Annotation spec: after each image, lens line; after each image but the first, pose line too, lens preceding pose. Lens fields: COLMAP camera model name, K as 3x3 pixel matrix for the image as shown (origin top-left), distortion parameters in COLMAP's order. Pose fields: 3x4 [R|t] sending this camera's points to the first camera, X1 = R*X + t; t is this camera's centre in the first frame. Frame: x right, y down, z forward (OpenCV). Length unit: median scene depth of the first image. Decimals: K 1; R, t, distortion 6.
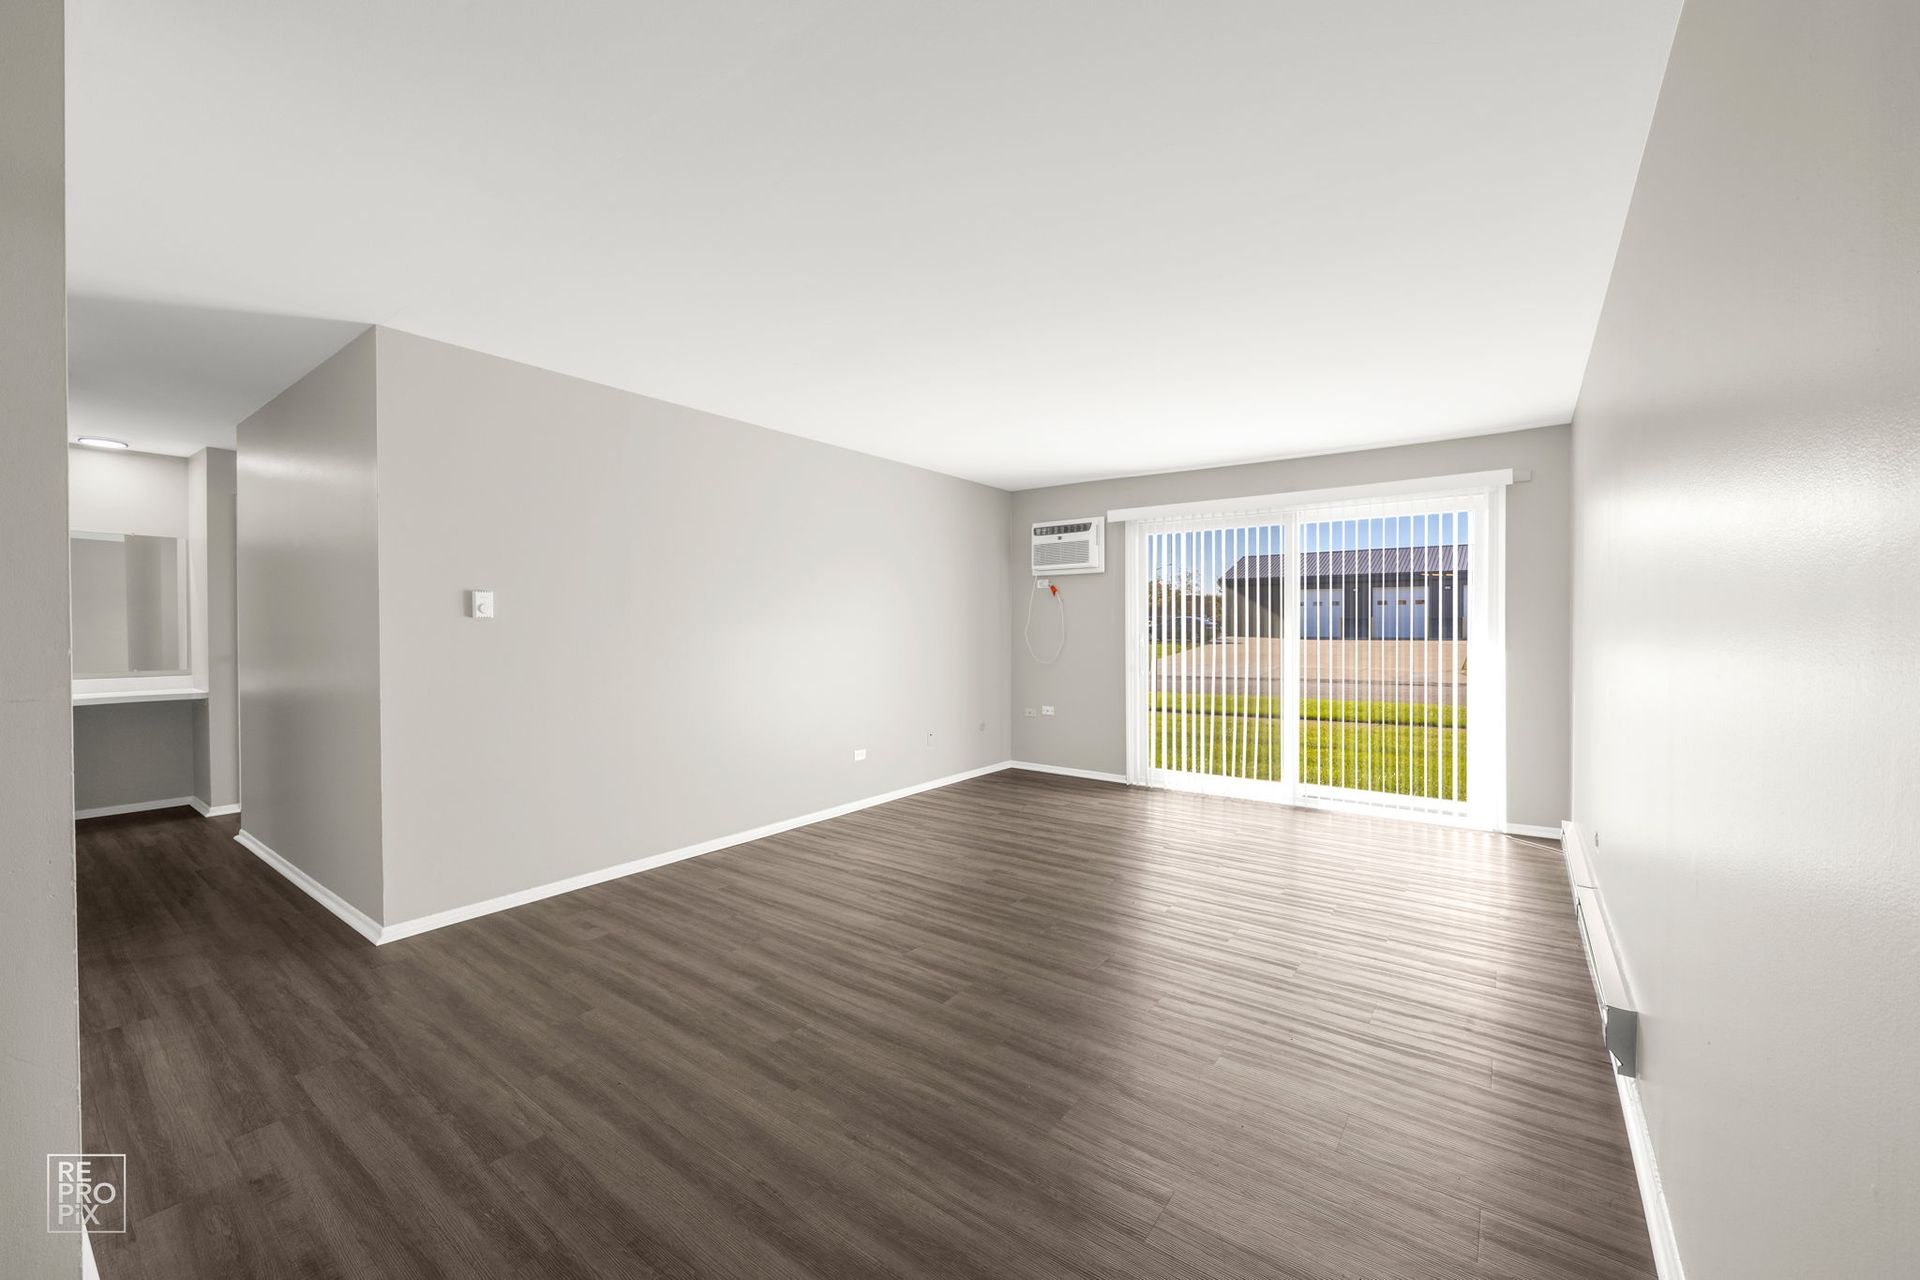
lens RADIAL K [[754.9, 0, 1004.2], [0, 754.9, 640.4], [0, 0, 1]] dist [-0.002710, -0.000424]
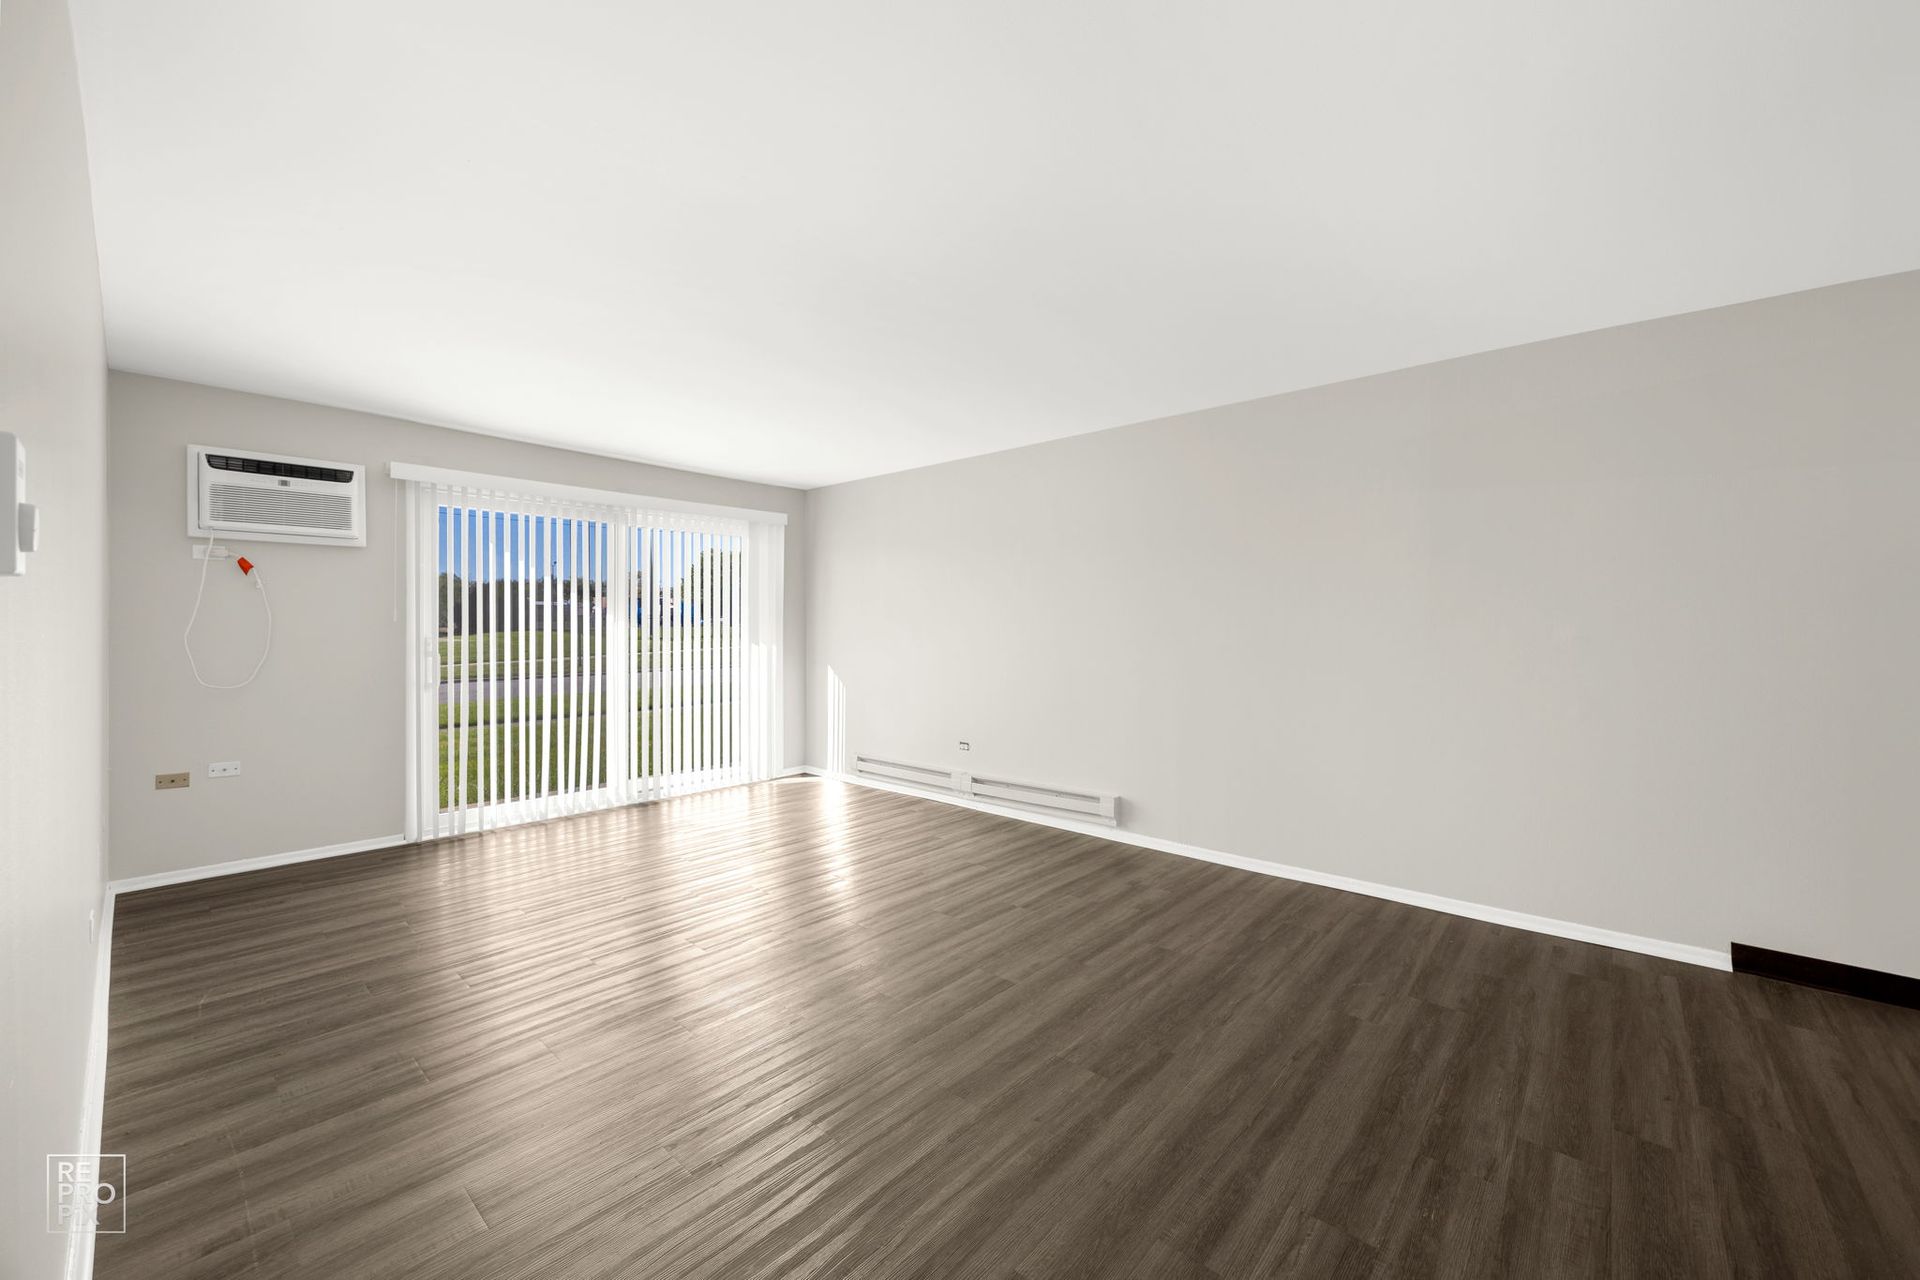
lens RADIAL K [[717.3, 0, 941.7], [0, 717.3, 635.8], [0, 0, 1]] dist [-0.001459, -0.000208]
pose [[0.132775, -0.011520, 0.991079, -0.475217], [0.015100, 0.999840, 0.009598, -0.008021], [-0.991031, 0.013691, 0.132928, 0.419788]]
